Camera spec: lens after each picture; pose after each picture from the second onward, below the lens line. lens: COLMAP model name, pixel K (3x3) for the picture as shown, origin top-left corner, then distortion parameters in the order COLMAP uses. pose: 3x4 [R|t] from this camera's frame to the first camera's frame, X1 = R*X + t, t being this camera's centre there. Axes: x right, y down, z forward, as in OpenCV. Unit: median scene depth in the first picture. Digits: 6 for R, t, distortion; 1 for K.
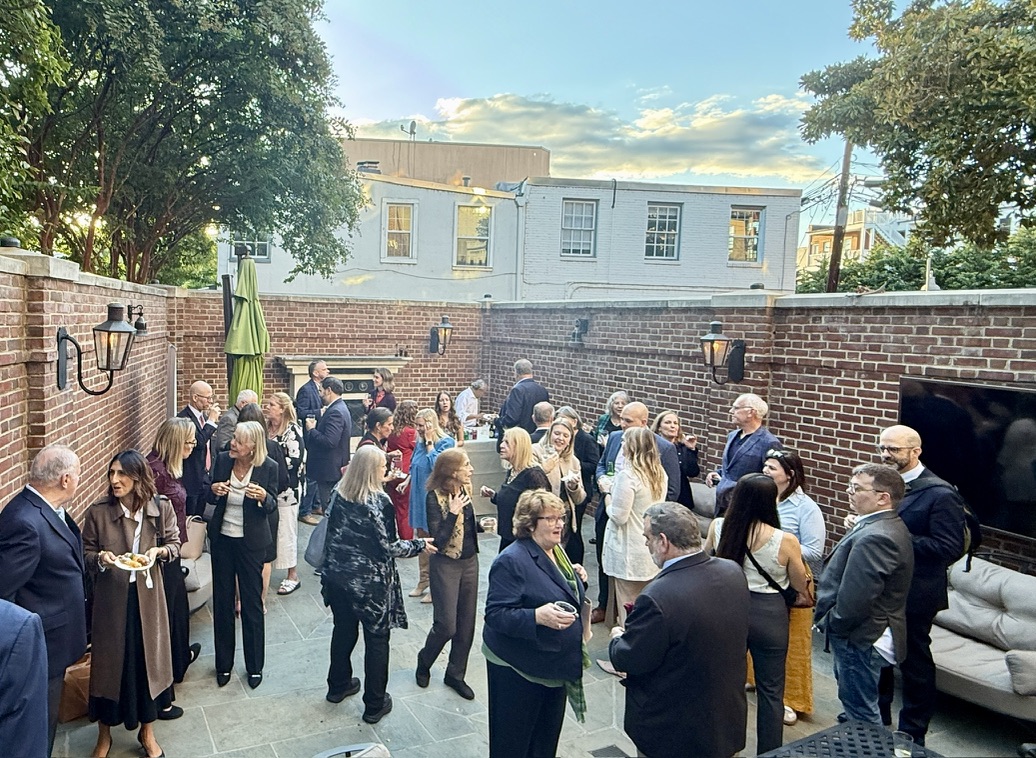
lens RADIAL K [[681.0, 0, 349.0], [0, 681.0, 369.7], [0, 0, 1]] dist [0.007995, 0.002166]
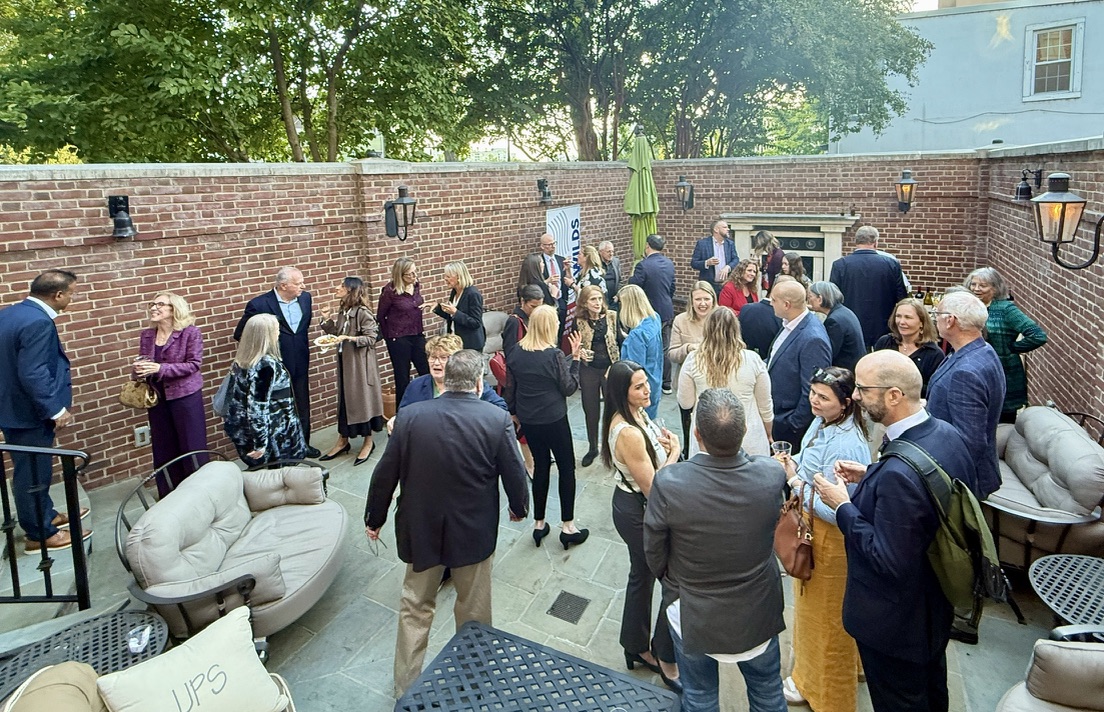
lens RADIAL K [[558.4, 0, 564.8], [0, 558.4, 223.0], [0, 0, 1]] dist [-0.000549, 0.002670]
pose [[0.644049, 0.023066, -0.764636, 0.415889], [-0.014525, 0.999734, 0.017924, -0.016692], [0.764846, -0.000438, 0.644213, 0.184795]]
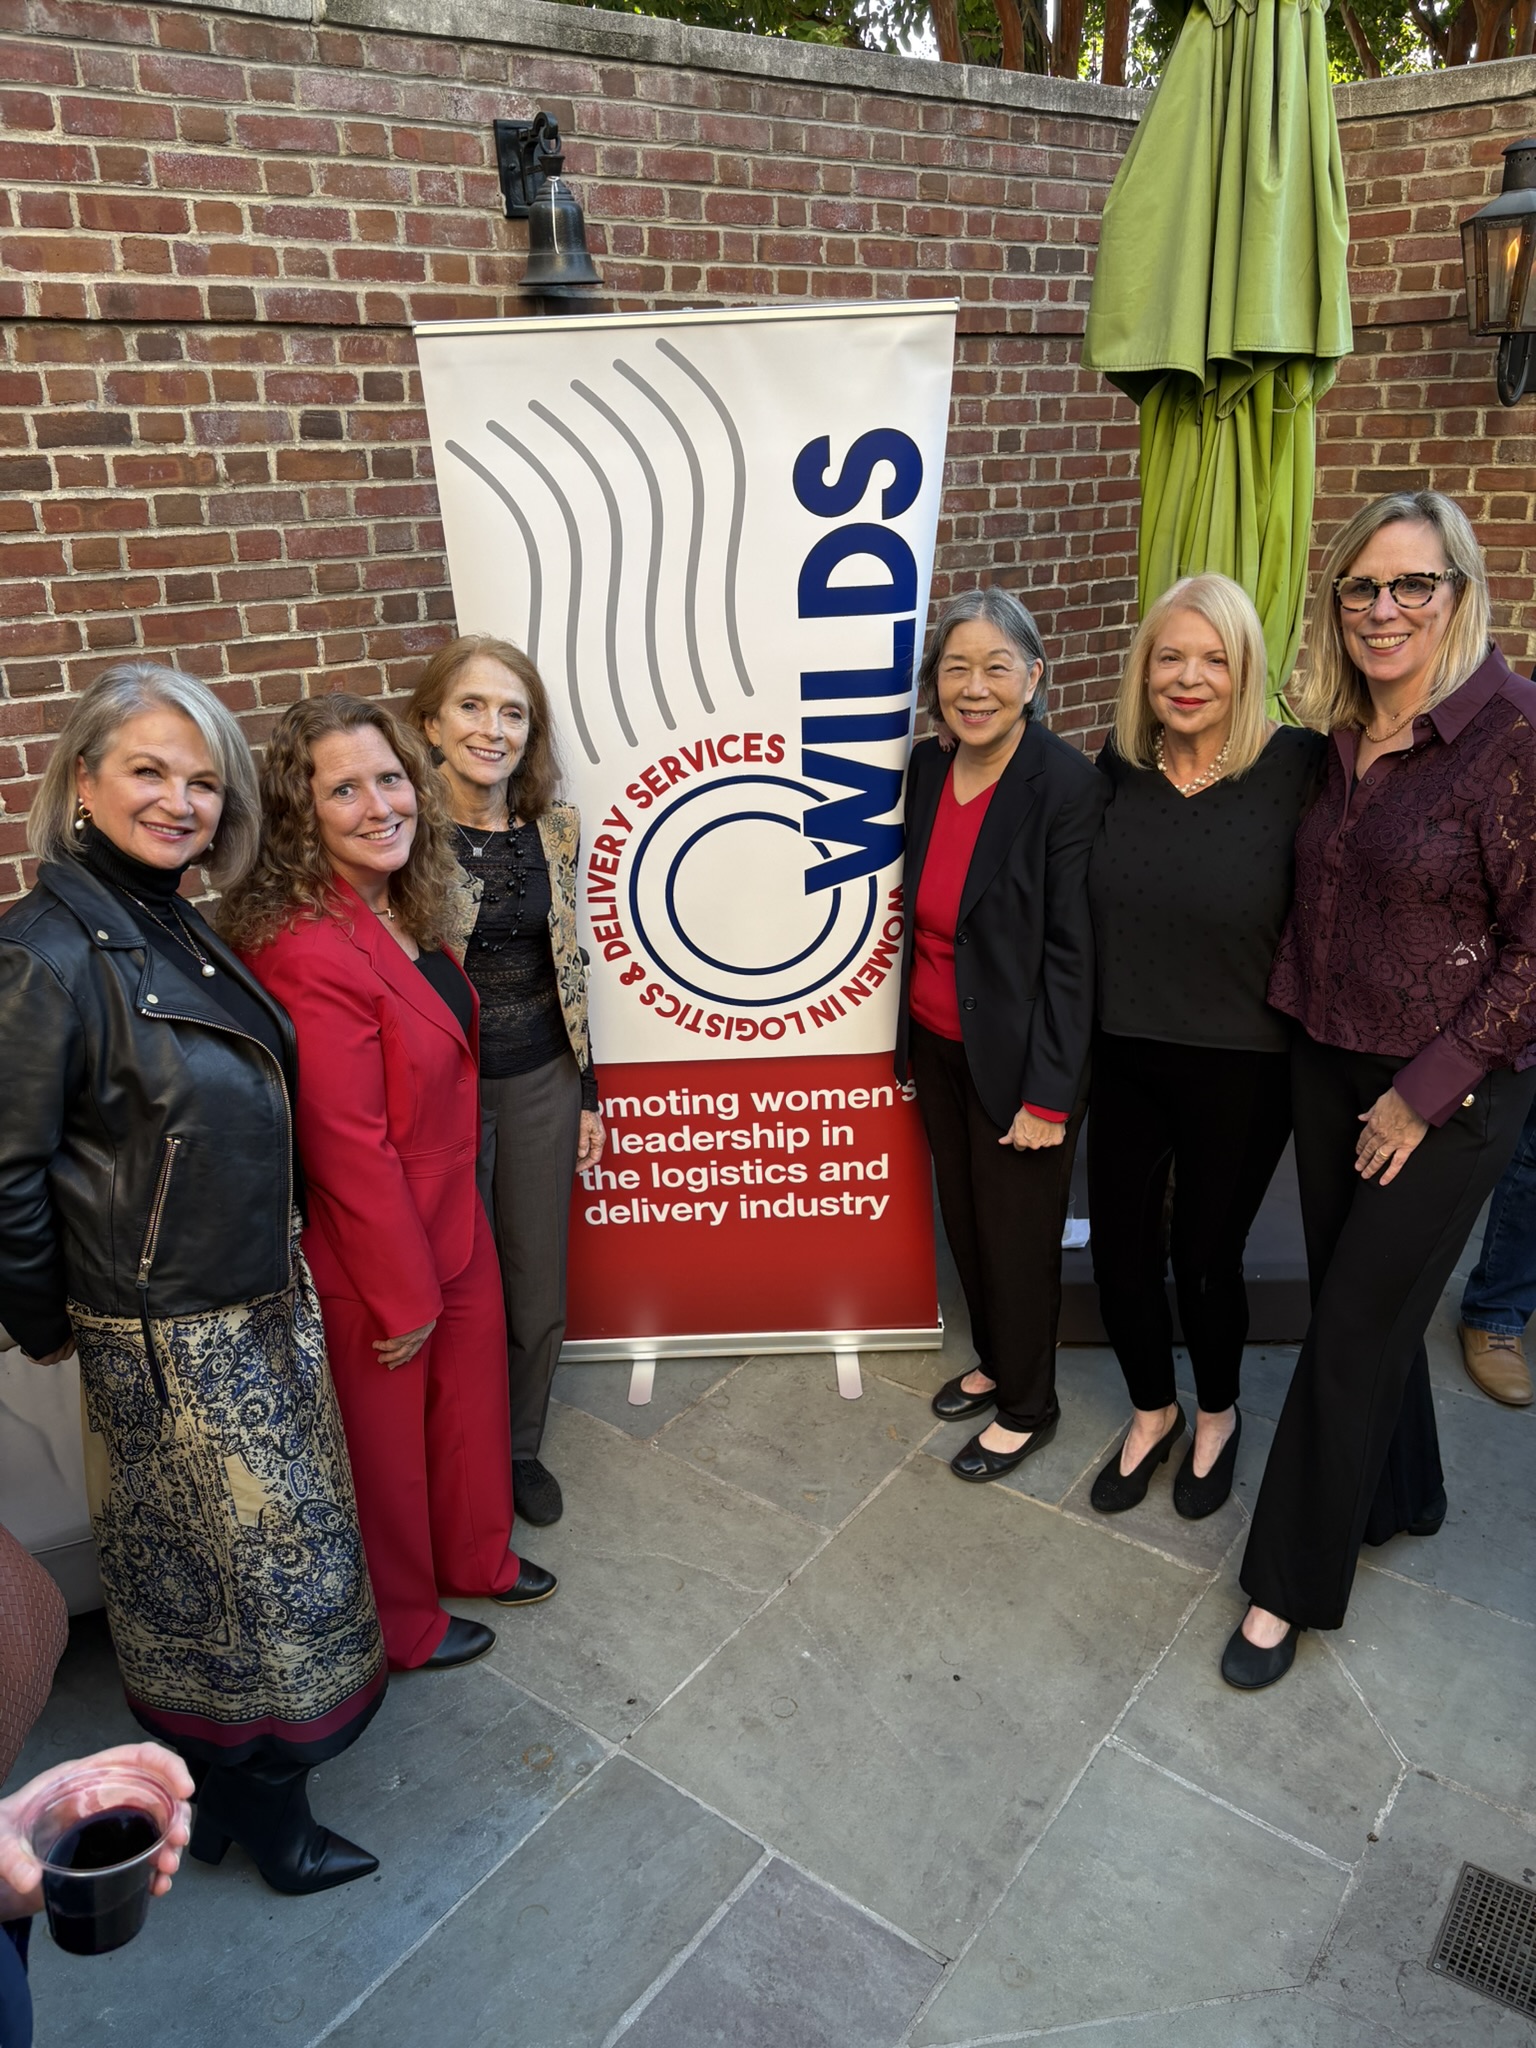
lens RADIAL K [[1592.6, 0, 759.5], [0, 1592.6, 1037.2], [0, 0, 1]] dist [0.057427, -0.026928]
pose [[0.532730, 0.264354, -0.803937, 0.125353], [-0.028715, 0.955060, 0.295019, 0.015792], [0.845798, -0.134081, 0.516380, 0.517356]]
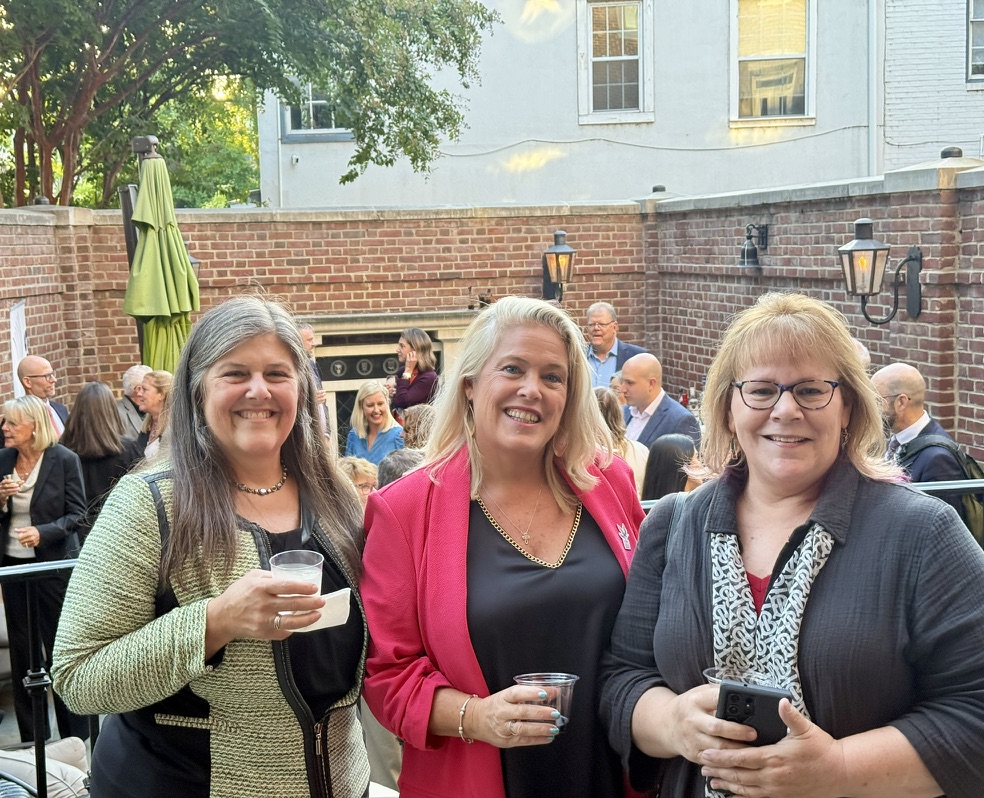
lens RADIAL K [[1534.7, 0, 470.2], [0, 1534.7, 413.7], [0, 0, 1]] dist [0.155808, 0.000000]
pose [[0.987046, -0.038988, -0.155628, 0.259536], [0.044405, 0.998518, 0.031479, 0.026533], [0.154170, -0.037982, 0.987314, -0.257090]]
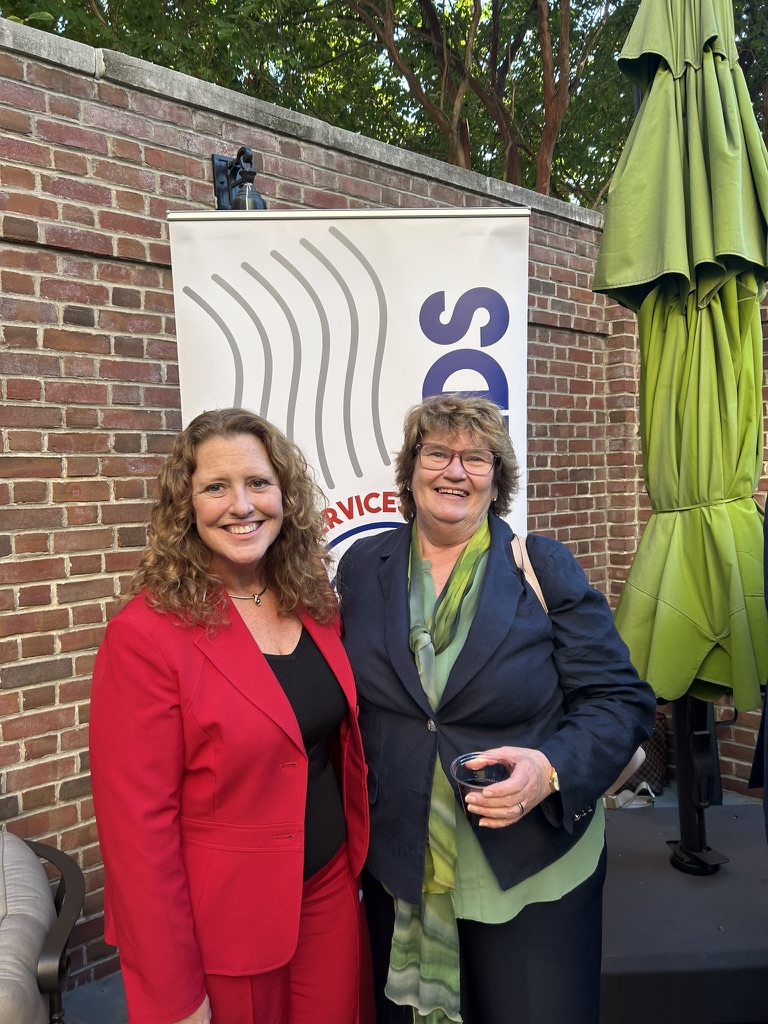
lens RADIAL K [[785.2, 0, 376.6], [0, 785.2, 509.5], [0, 0, 1]] dist [0.056476, -0.054795]
pose [[0.568397, -0.000424, -0.822754, 0.023437], [-0.028439, 0.999392, -0.020162, 0.054654], [0.822263, 0.034858, 0.568039, 0.568967]]
